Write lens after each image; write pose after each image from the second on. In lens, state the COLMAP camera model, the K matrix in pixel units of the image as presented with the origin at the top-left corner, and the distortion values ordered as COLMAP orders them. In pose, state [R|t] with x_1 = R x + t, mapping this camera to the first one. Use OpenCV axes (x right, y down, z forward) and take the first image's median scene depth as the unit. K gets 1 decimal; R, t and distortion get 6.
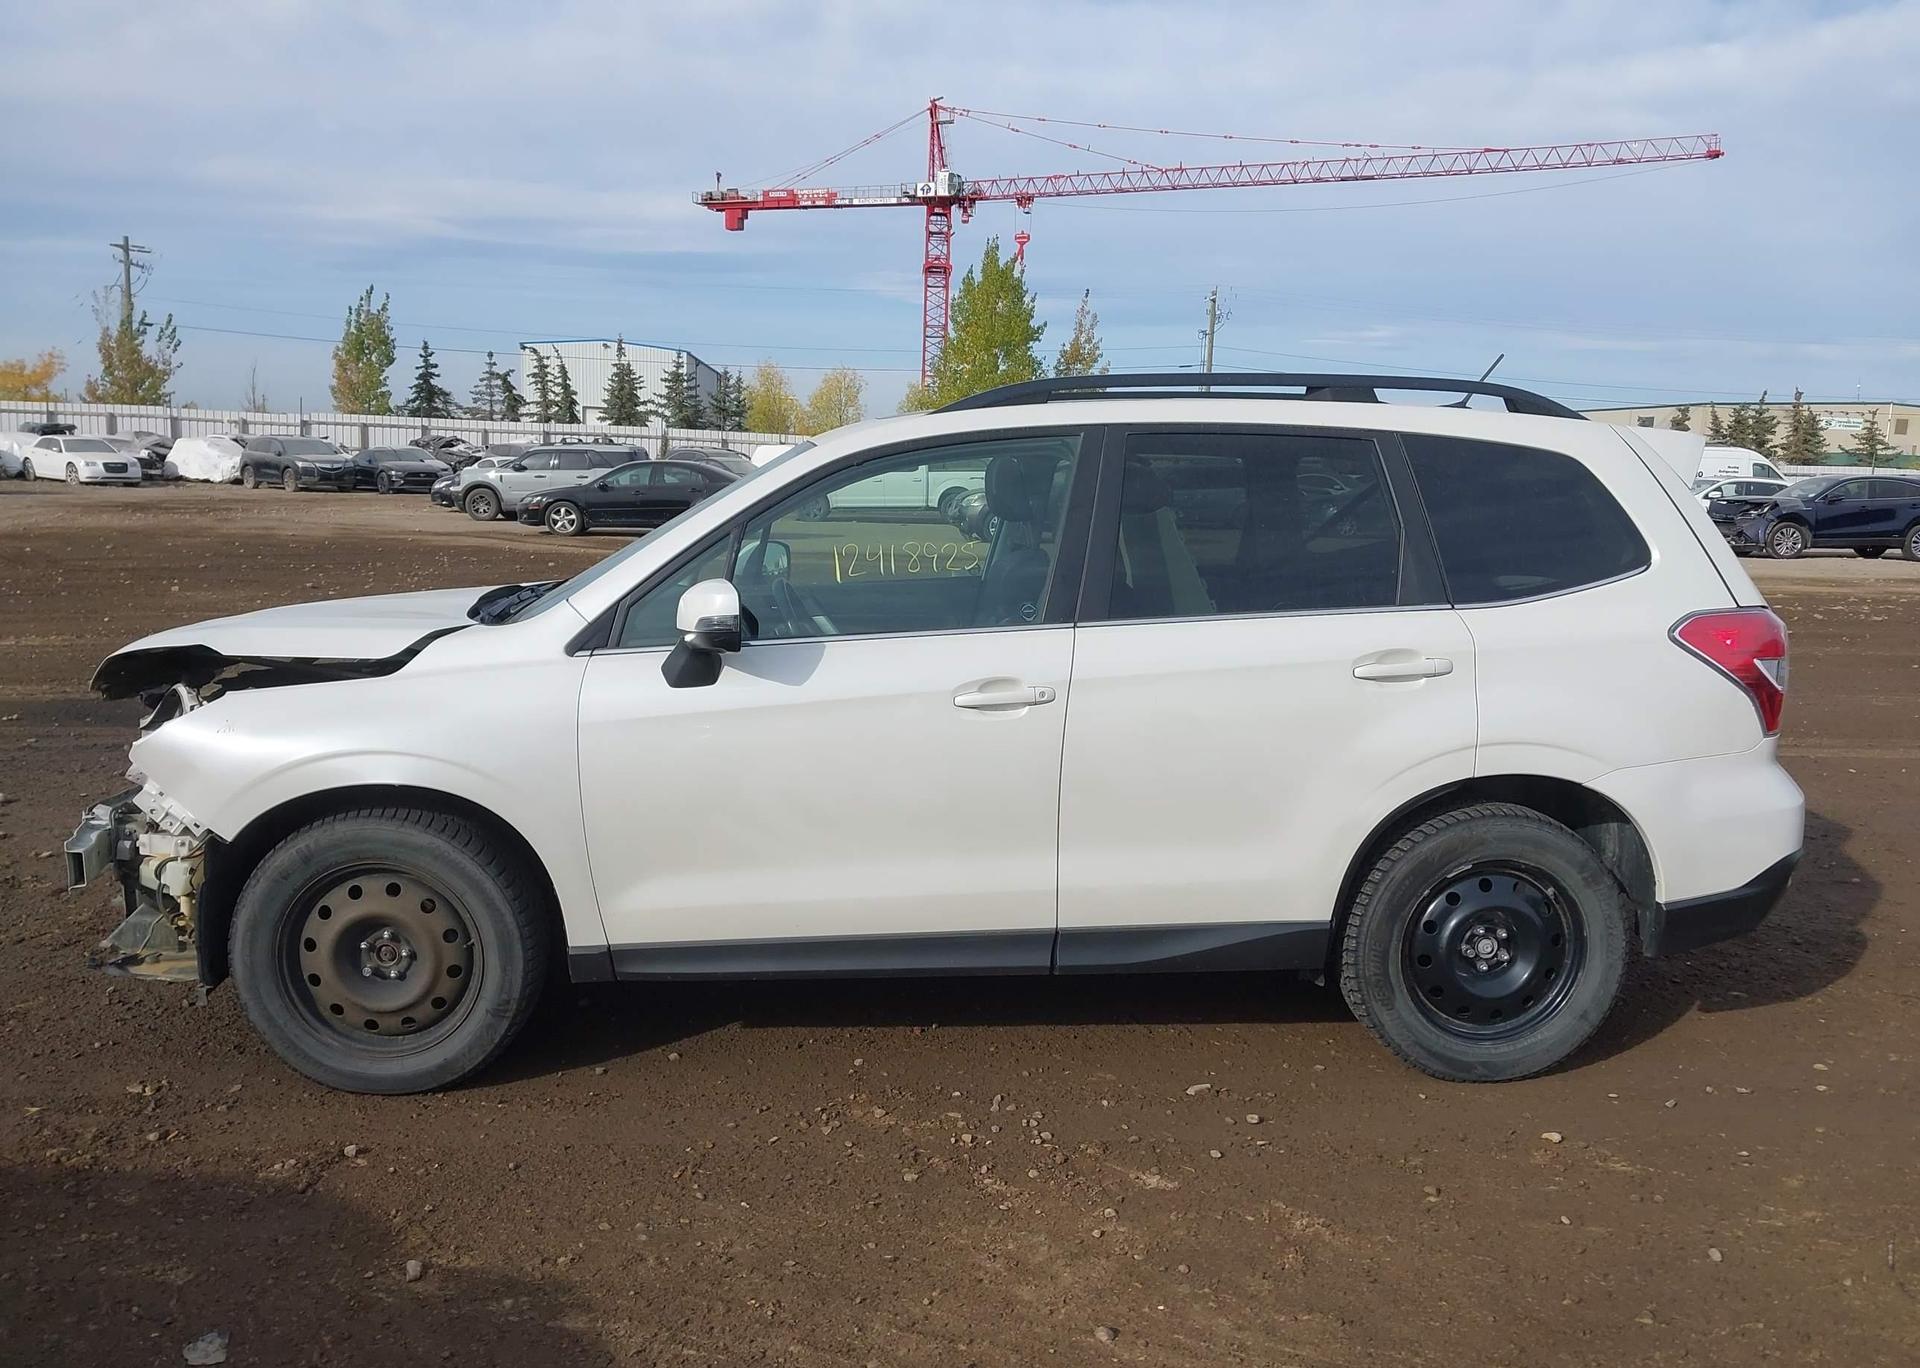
lens RADIAL K [[1556.0, 0, 970.0], [0, 1556.0, 689.9], [0, 0, 1]] dist [0.031899, -0.044694]
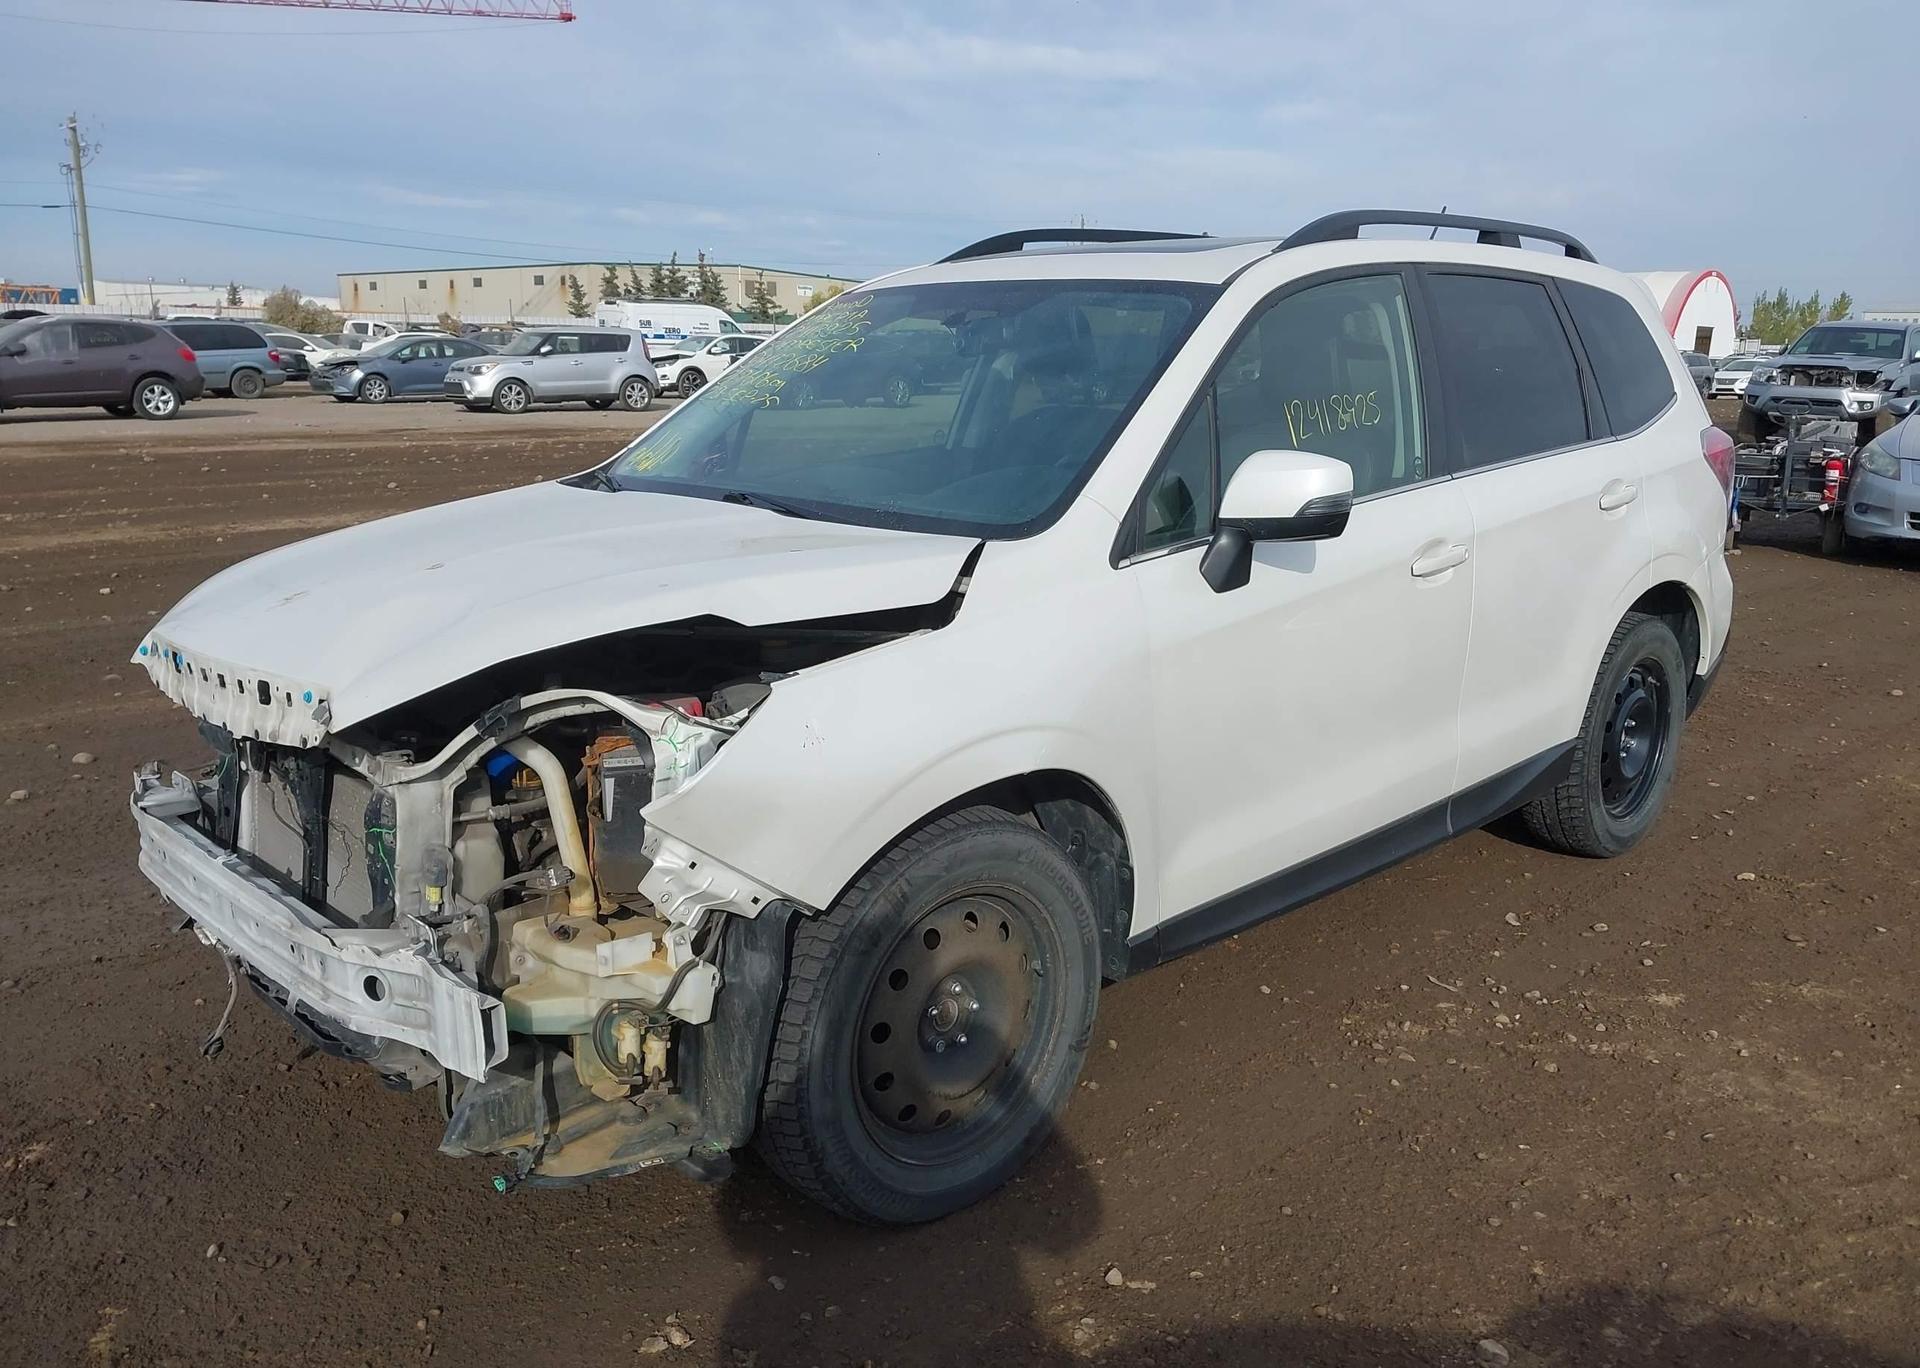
lens RADIAL K [[1556.0, 0, 972.9], [0, 1556.0, 686.4], [0, 0, 1]] dist [0.031899, -0.044694]
pose [[0.757854, -0.157716, 0.633074, -0.747015], [0.103852, 0.987131, 0.121600, -0.060139], [-0.644105, -0.026409, 0.764481, 0.431594]]
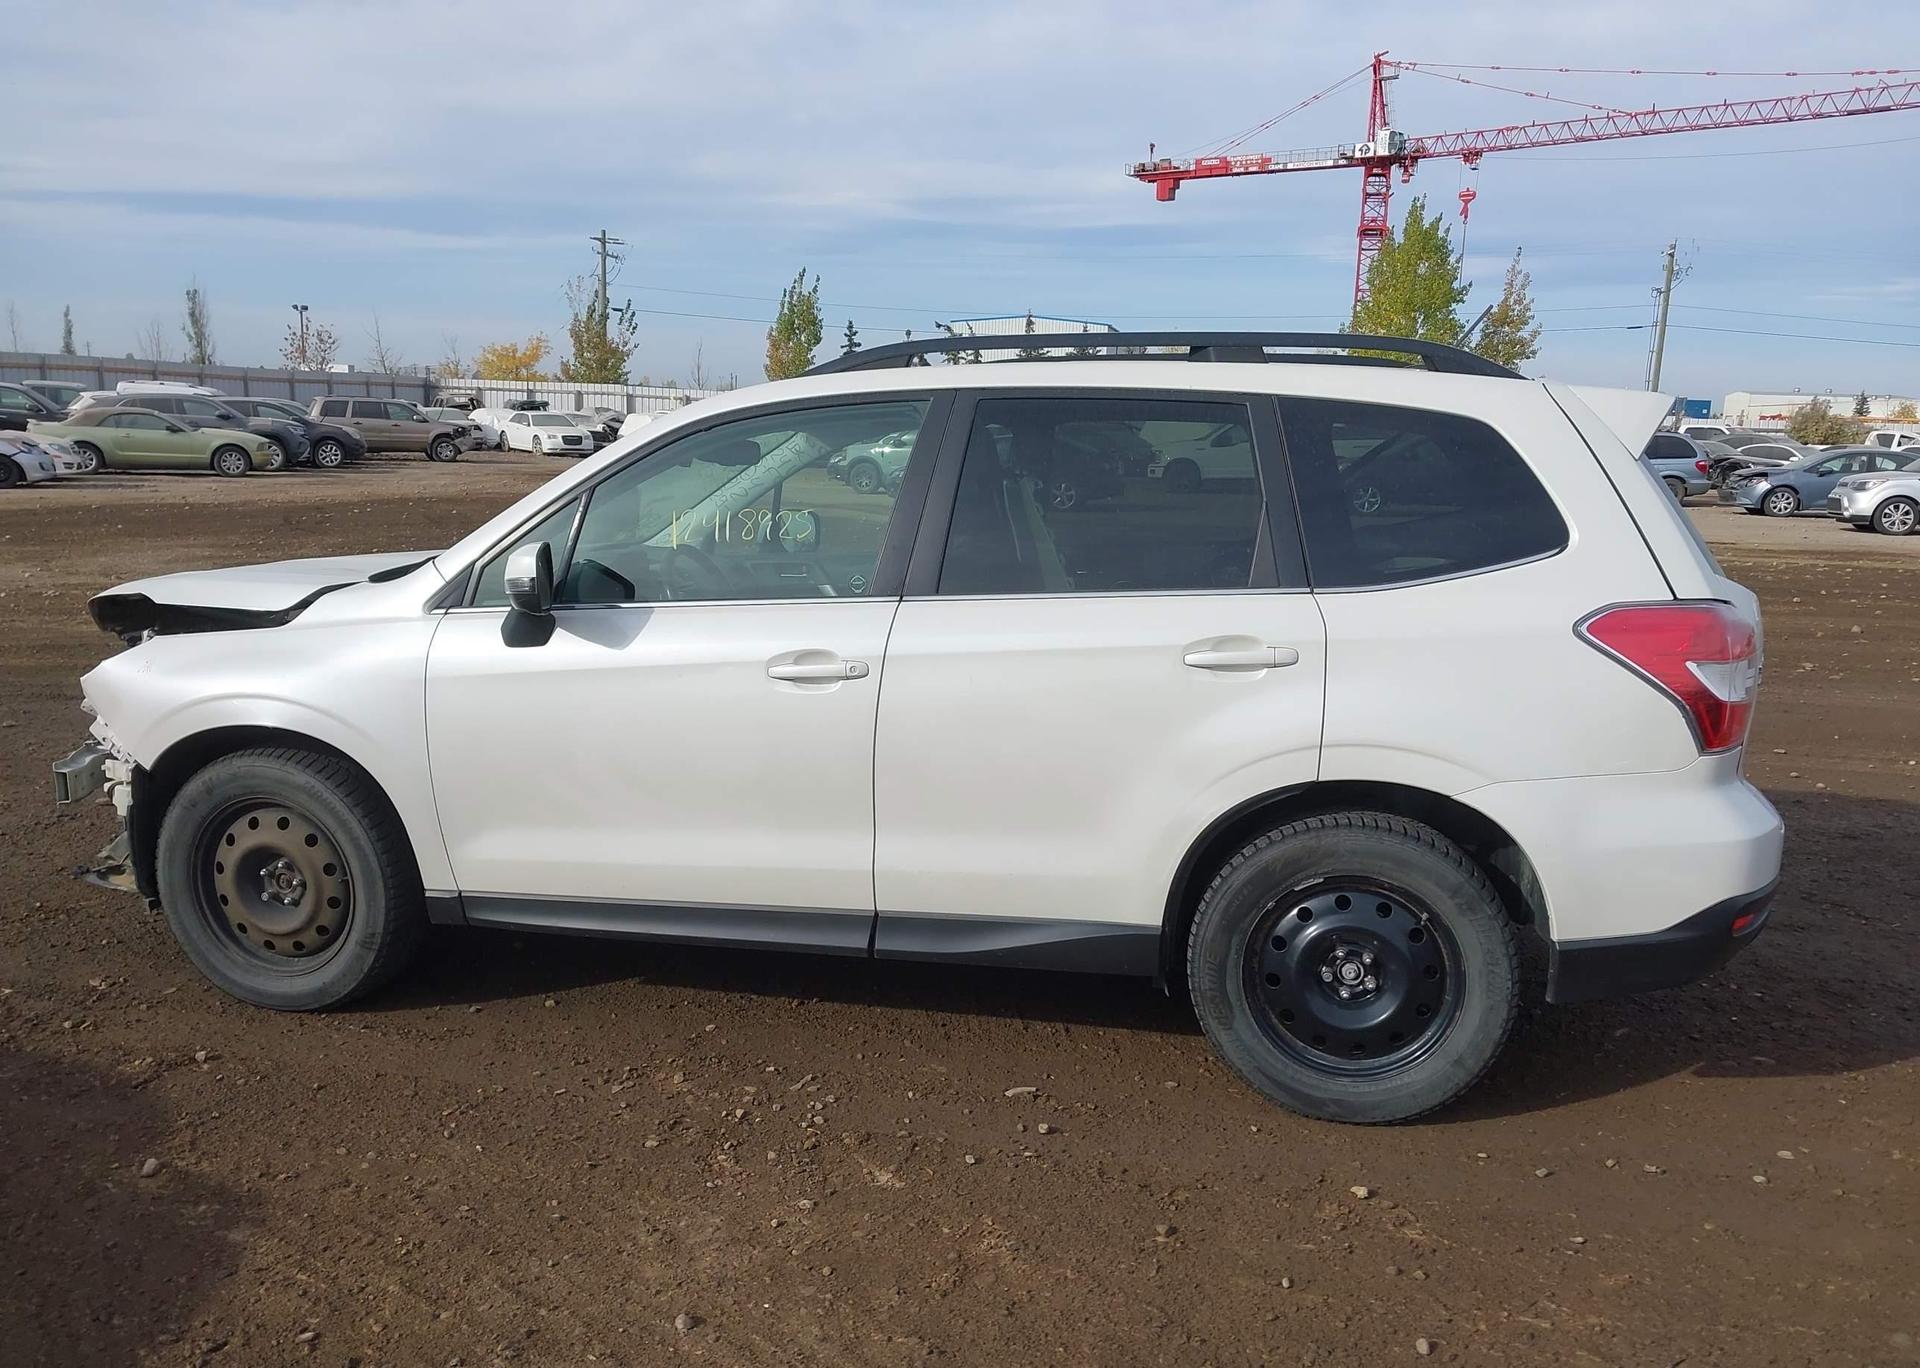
lens RADIAL K [[1556.0, 0, 963.5], [0, 1556.0, 689.4], [0, 0, 1]] dist [0.031899, -0.044694]
pose [[0.959293, 0.044768, -0.278842, 0.360518], [-0.040015, 0.998941, 0.022718, -0.008578], [0.279564, -0.010635, 0.960068, 0.081943]]
